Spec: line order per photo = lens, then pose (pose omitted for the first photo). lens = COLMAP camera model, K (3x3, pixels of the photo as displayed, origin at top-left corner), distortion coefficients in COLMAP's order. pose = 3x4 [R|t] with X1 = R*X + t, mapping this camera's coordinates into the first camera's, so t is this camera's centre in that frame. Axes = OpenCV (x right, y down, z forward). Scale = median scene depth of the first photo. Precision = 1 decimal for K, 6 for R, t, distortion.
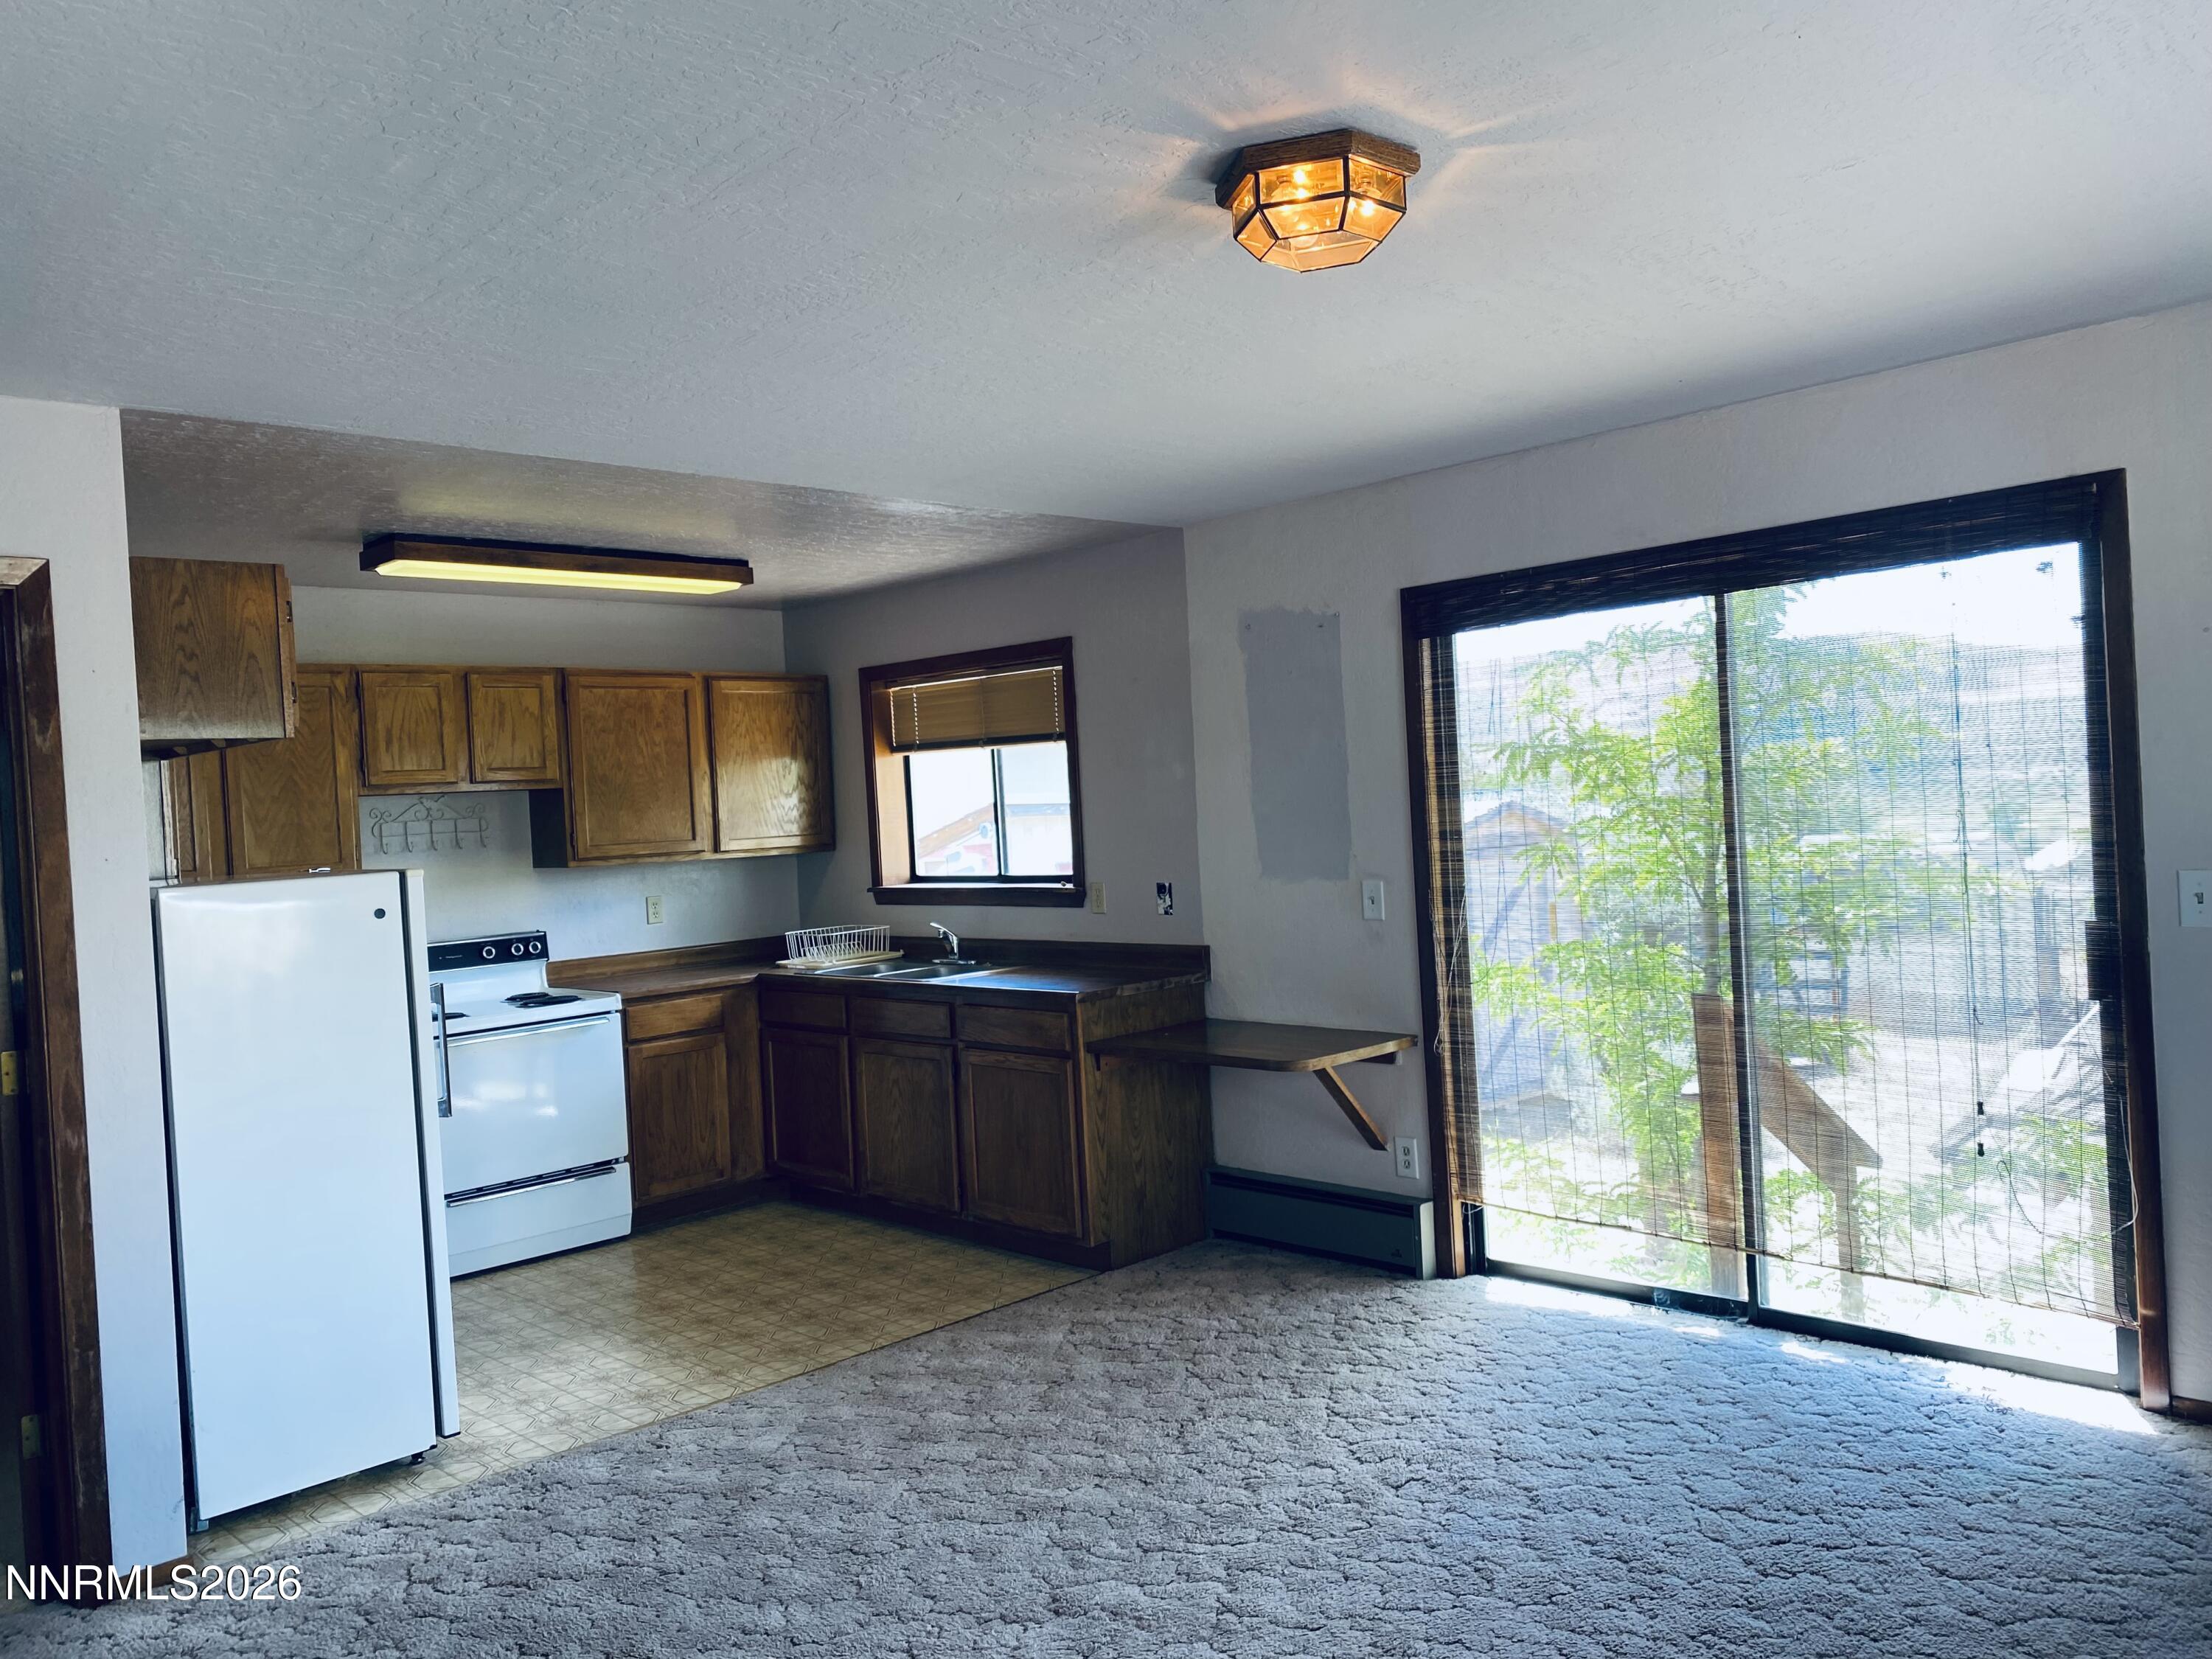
lens RADIAL K [[1657.2, 0, 1108.7], [0, 1657.2, 824.0], [0, 0, 1]] dist [0.039030, 0.006725]
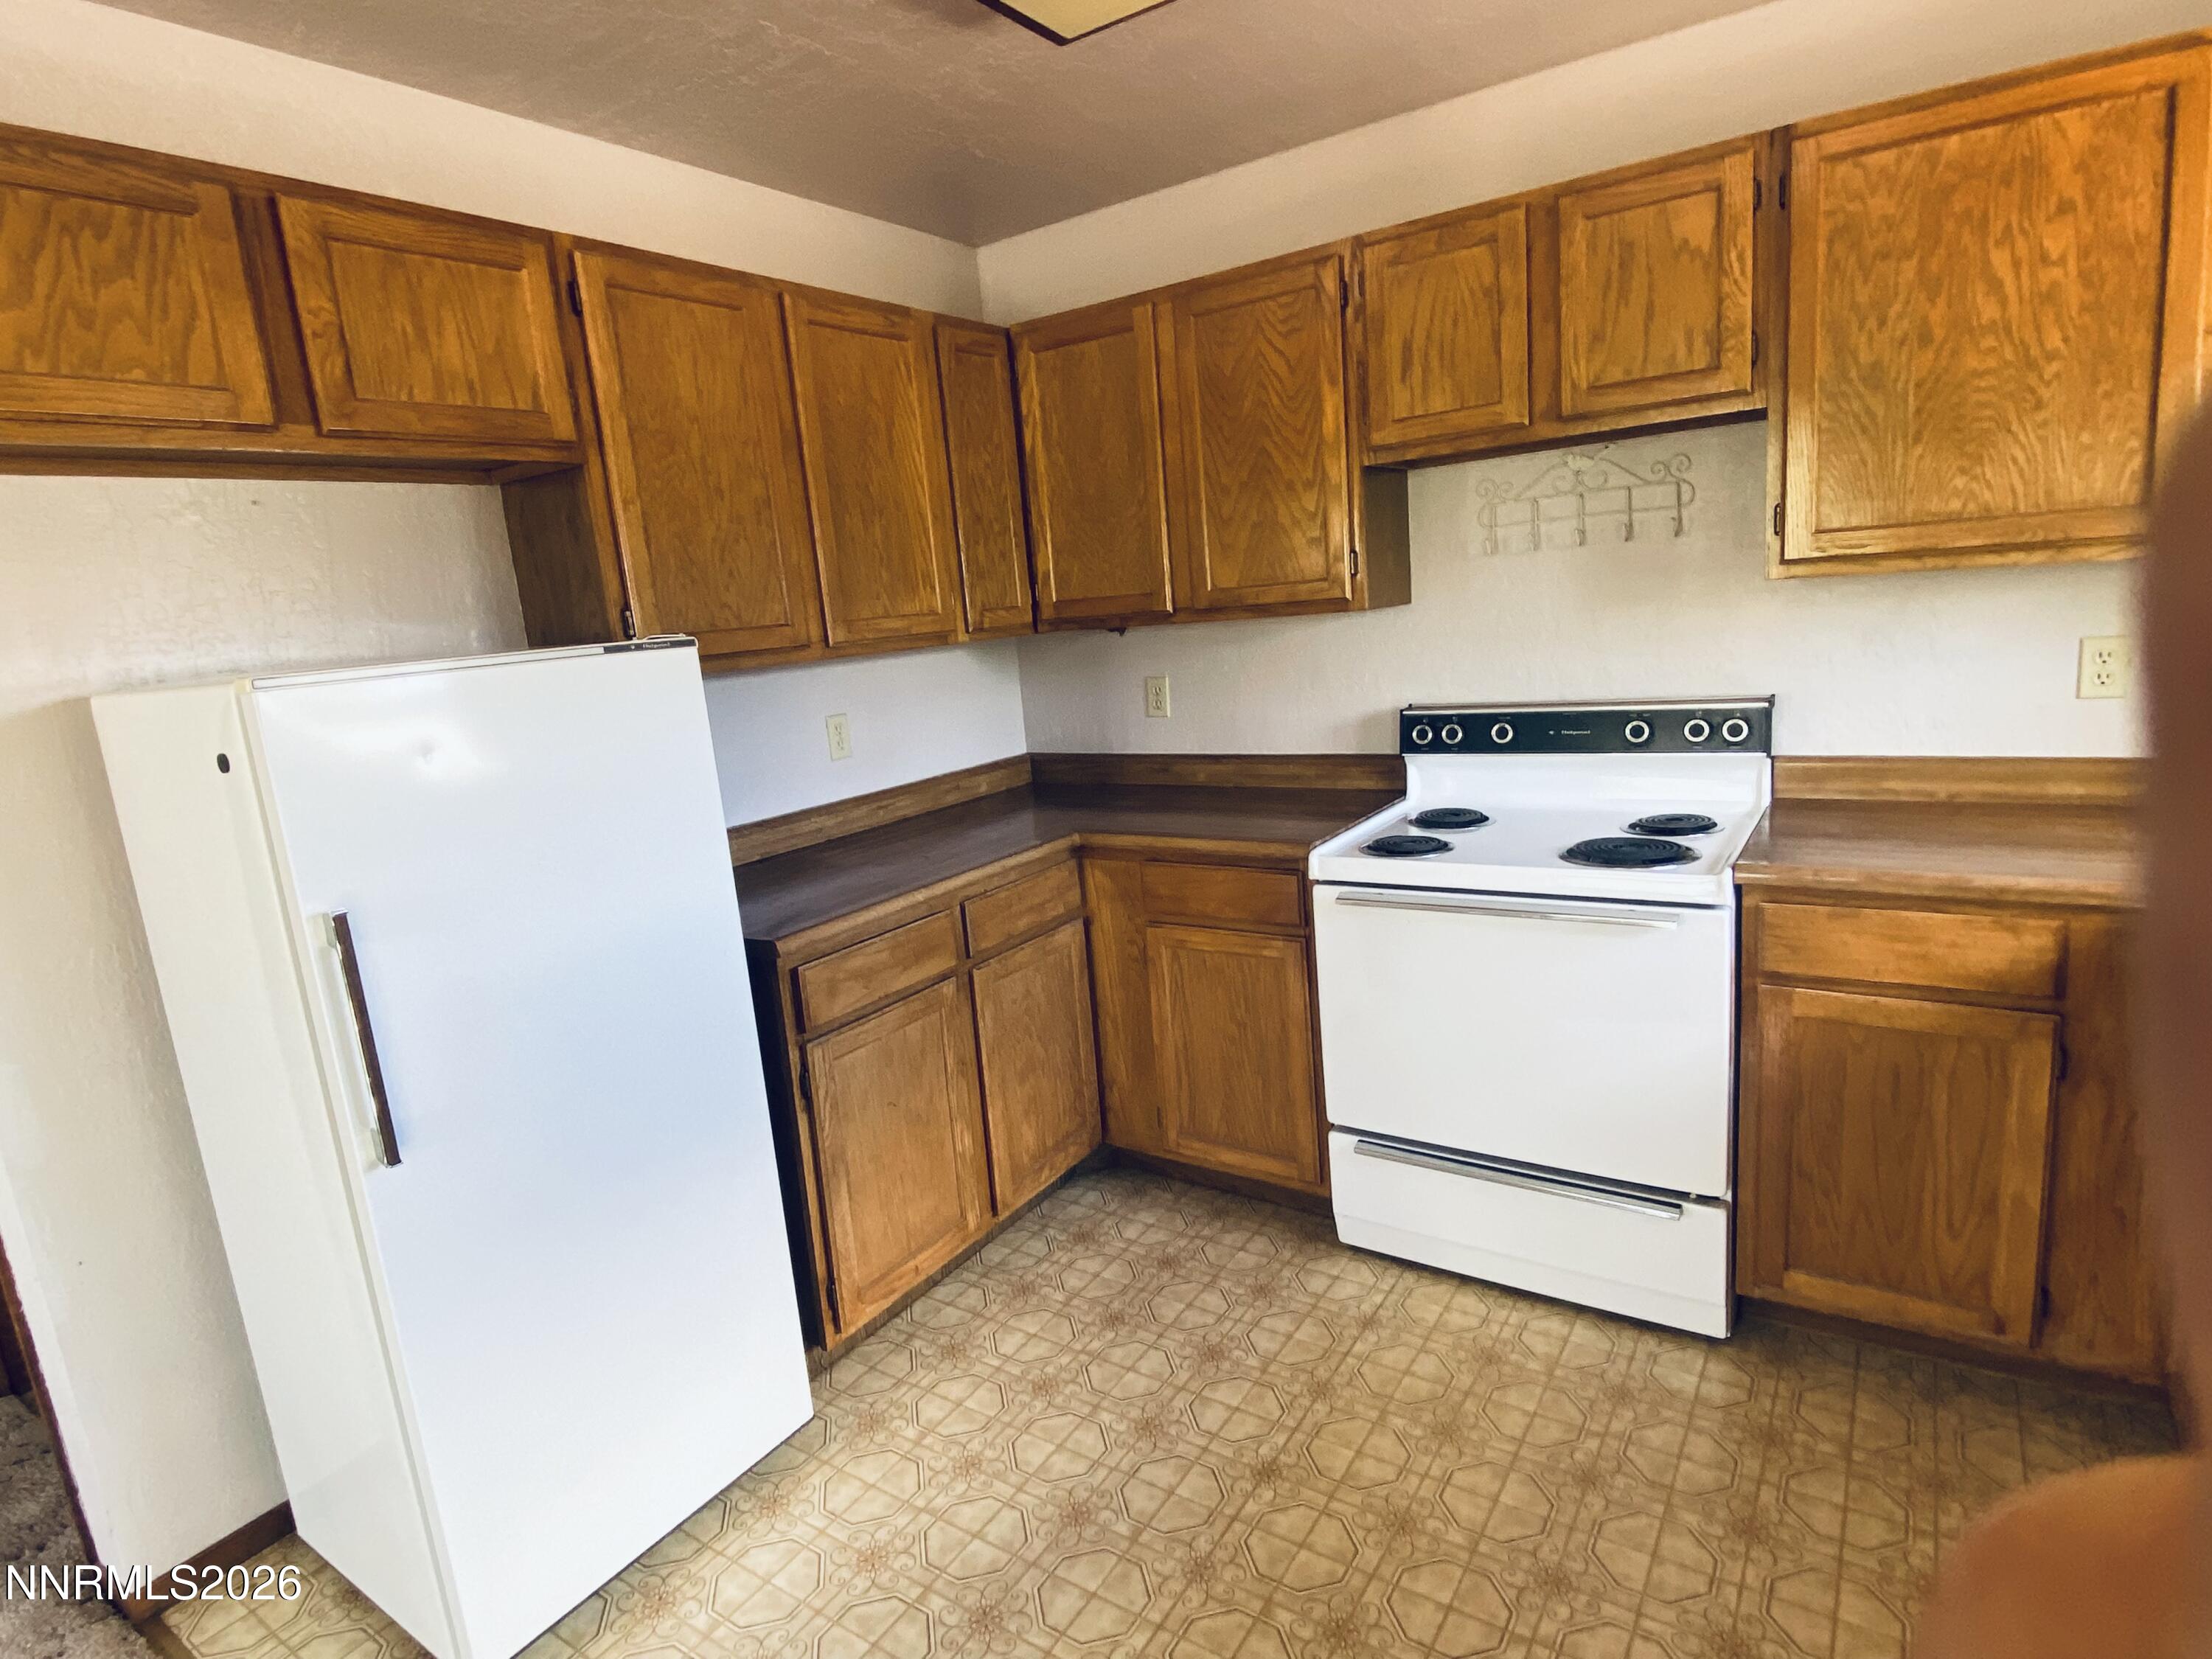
lens RADIAL K [[1158.2, 0, 1104.7], [0, 1158.2, 831.7], [0, 0, 1]] dist [-0.025304, -0.001341]
pose [[0.186588, 0.229545, -0.955245, -0.026557], [0.068866, 0.966873, 0.245791, 0.001835], [0.980022, -0.111645, 0.164599, 0.727134]]
